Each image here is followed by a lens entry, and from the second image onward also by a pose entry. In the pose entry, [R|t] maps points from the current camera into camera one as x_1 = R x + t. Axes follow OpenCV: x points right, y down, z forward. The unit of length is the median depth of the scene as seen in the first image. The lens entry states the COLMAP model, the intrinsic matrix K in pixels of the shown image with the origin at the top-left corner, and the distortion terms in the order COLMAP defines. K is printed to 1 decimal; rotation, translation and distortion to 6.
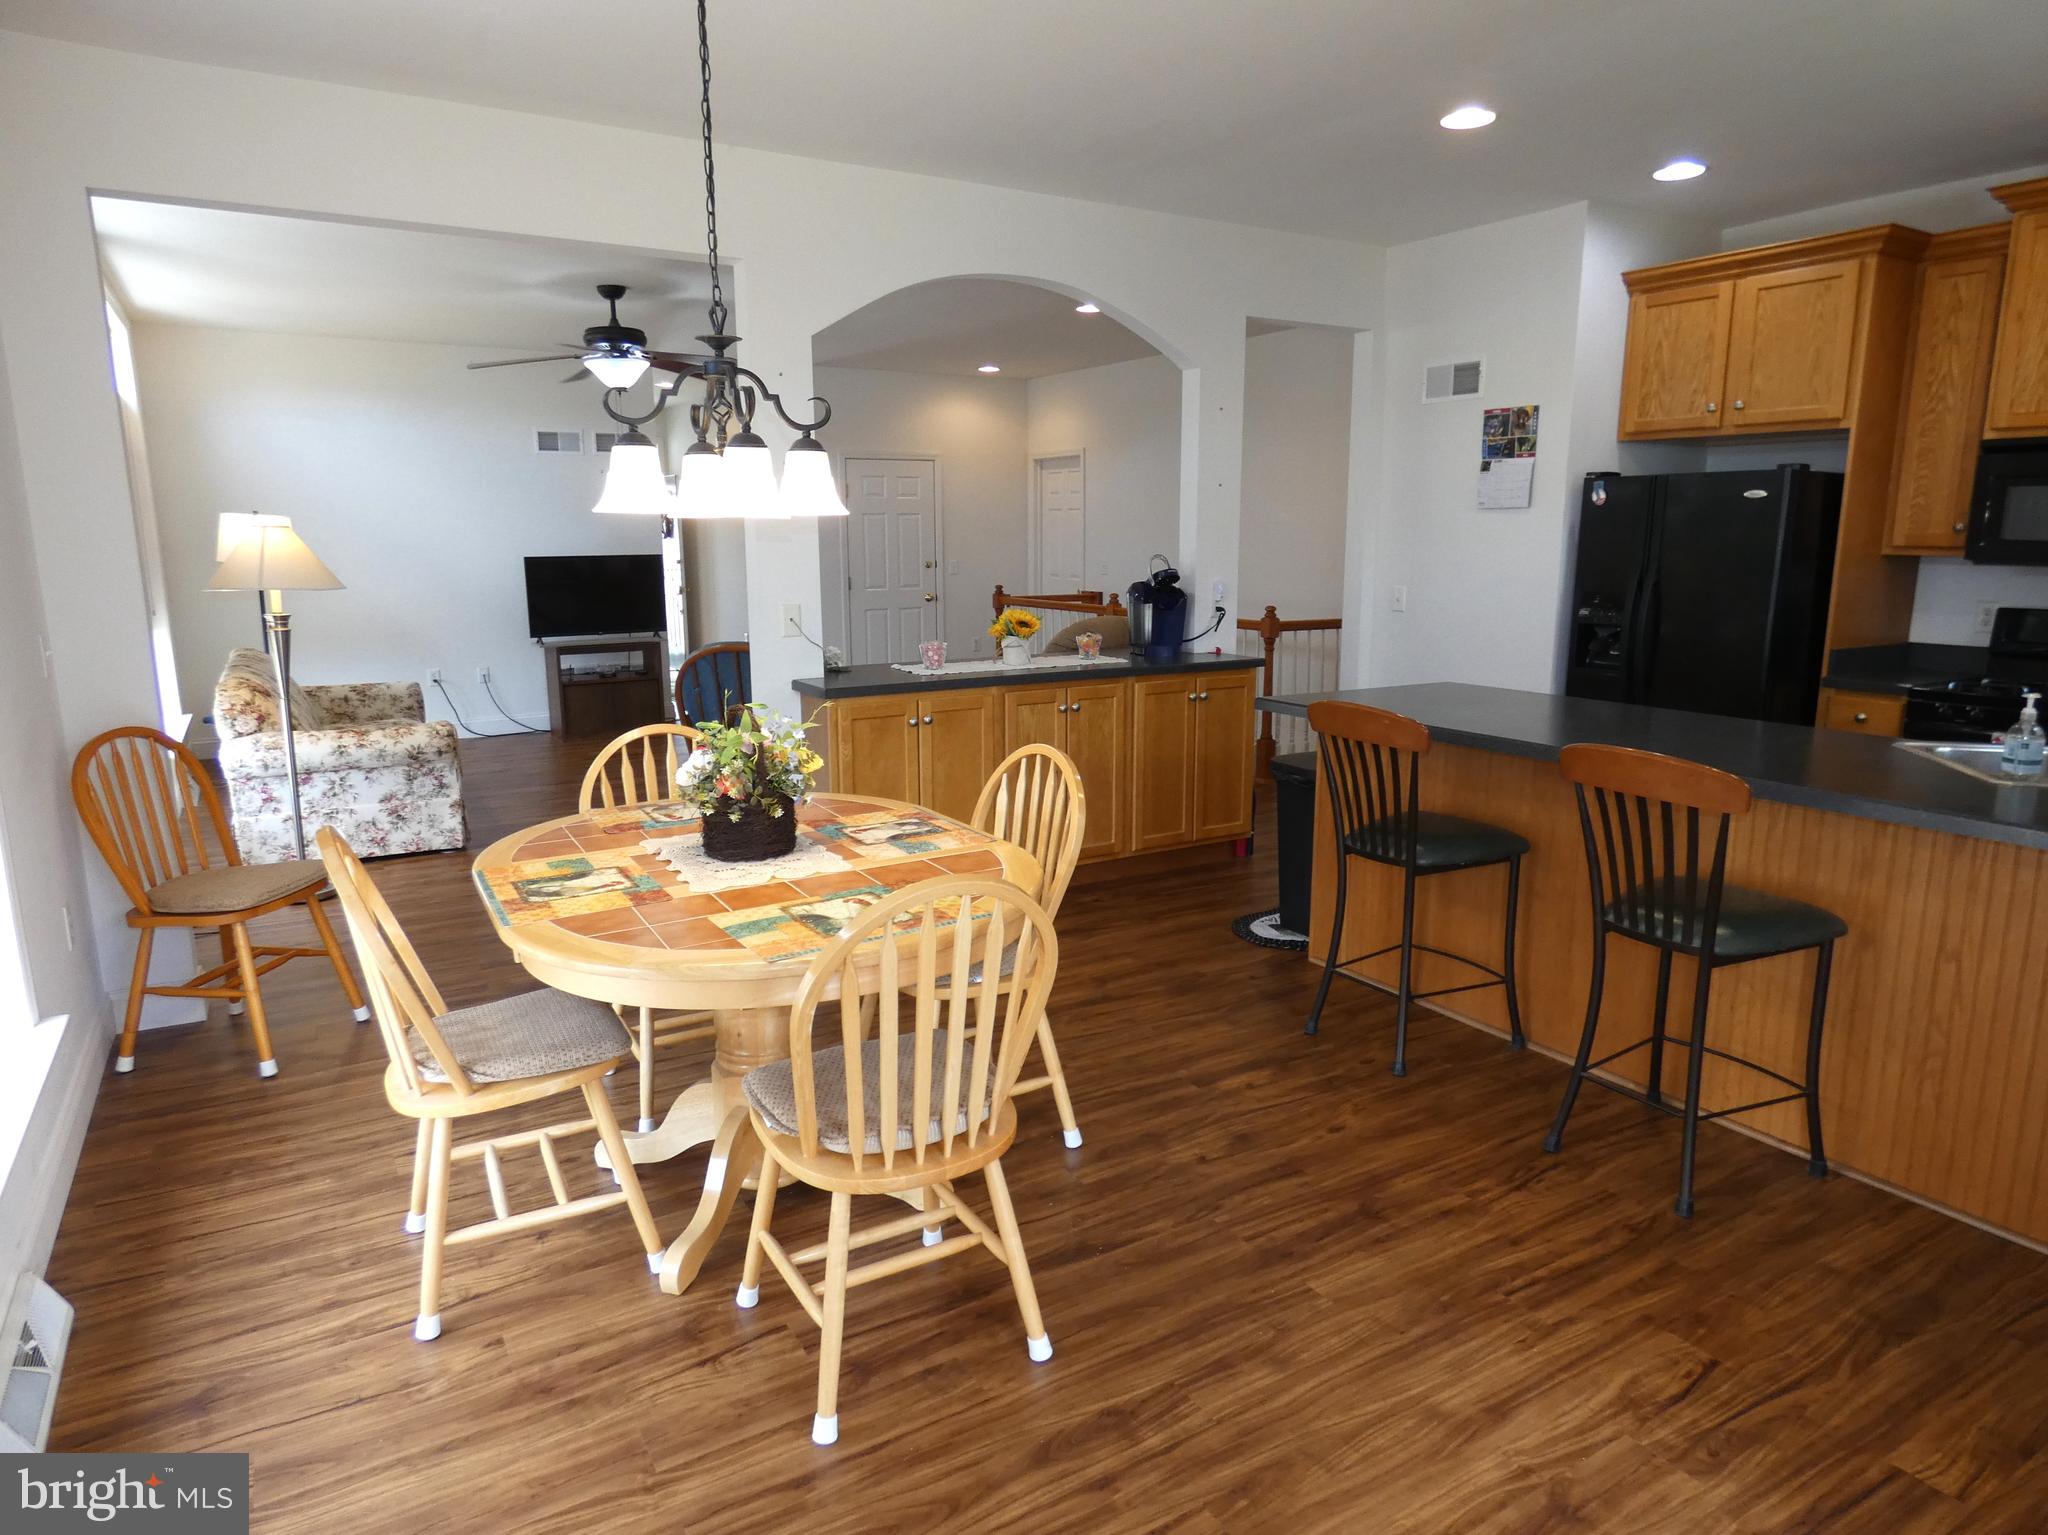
lens RADIAL K [[1220.0, 0, 1086.0], [0, 1220.0, 785.9], [0, 0, 1]] dist [-0.004484, 0.002024]
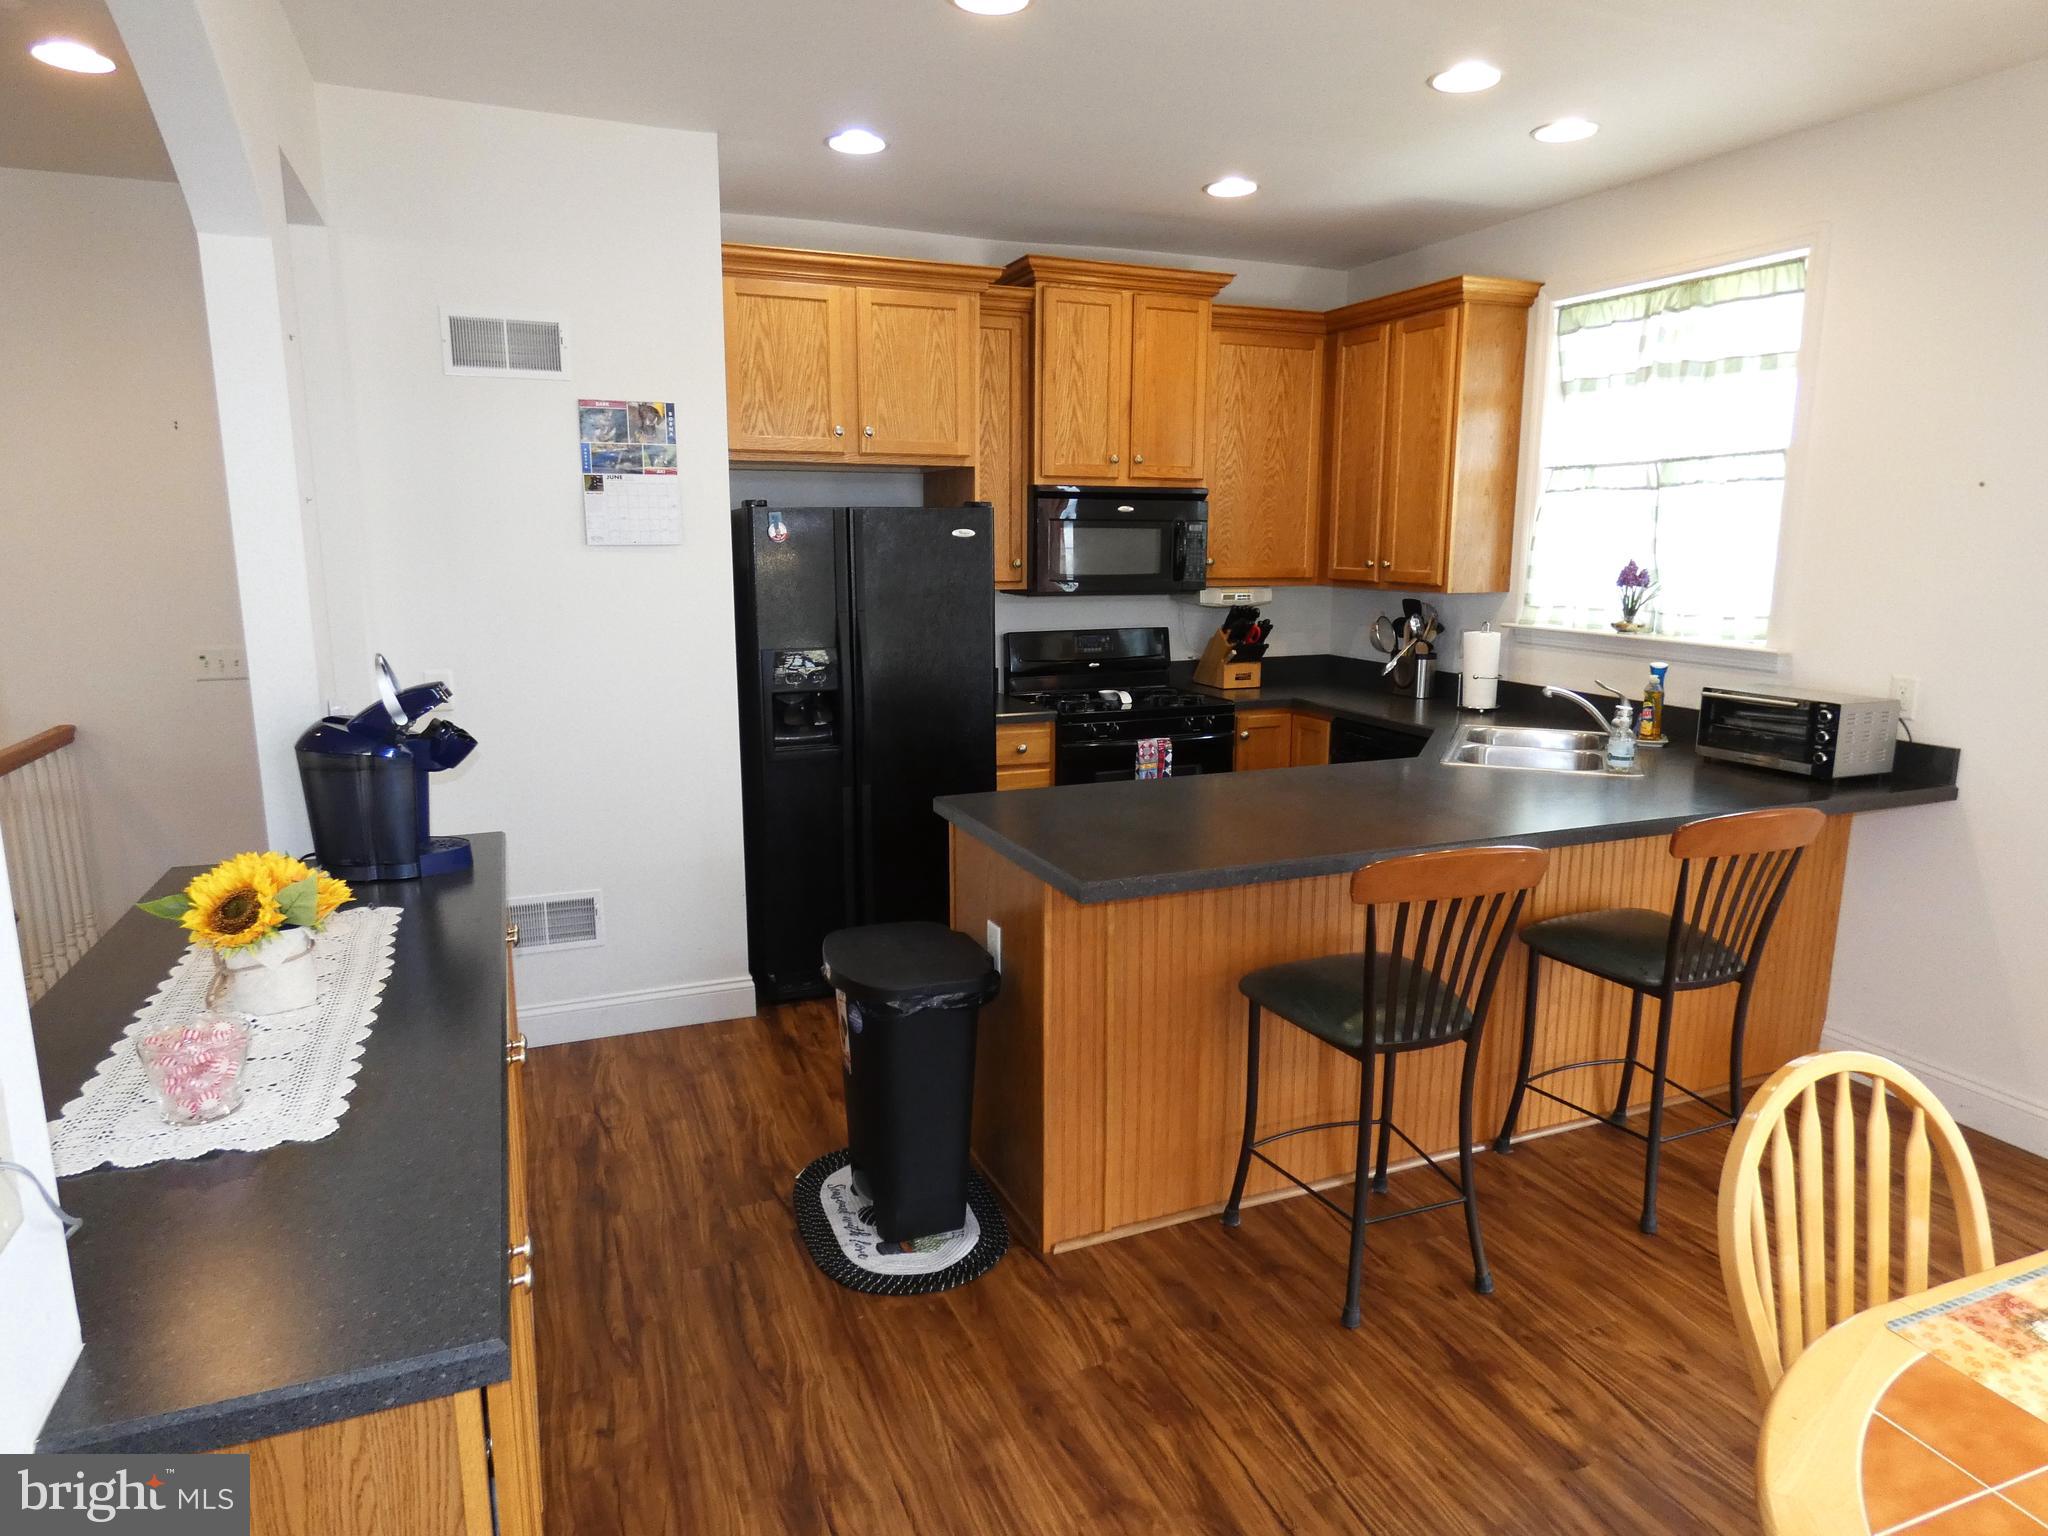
lens RADIAL K [[1220.0, 0, 1027.9], [0, 1220.0, 787.5], [0, 0, 1]] dist [-0.004484, 0.002024]
pose [[0.202824, -0.200719, 0.958423, -0.331815], [0.198685, 0.966843, 0.160437, -0.172475], [-0.958847, 0.157883, 0.235979, 0.687055]]
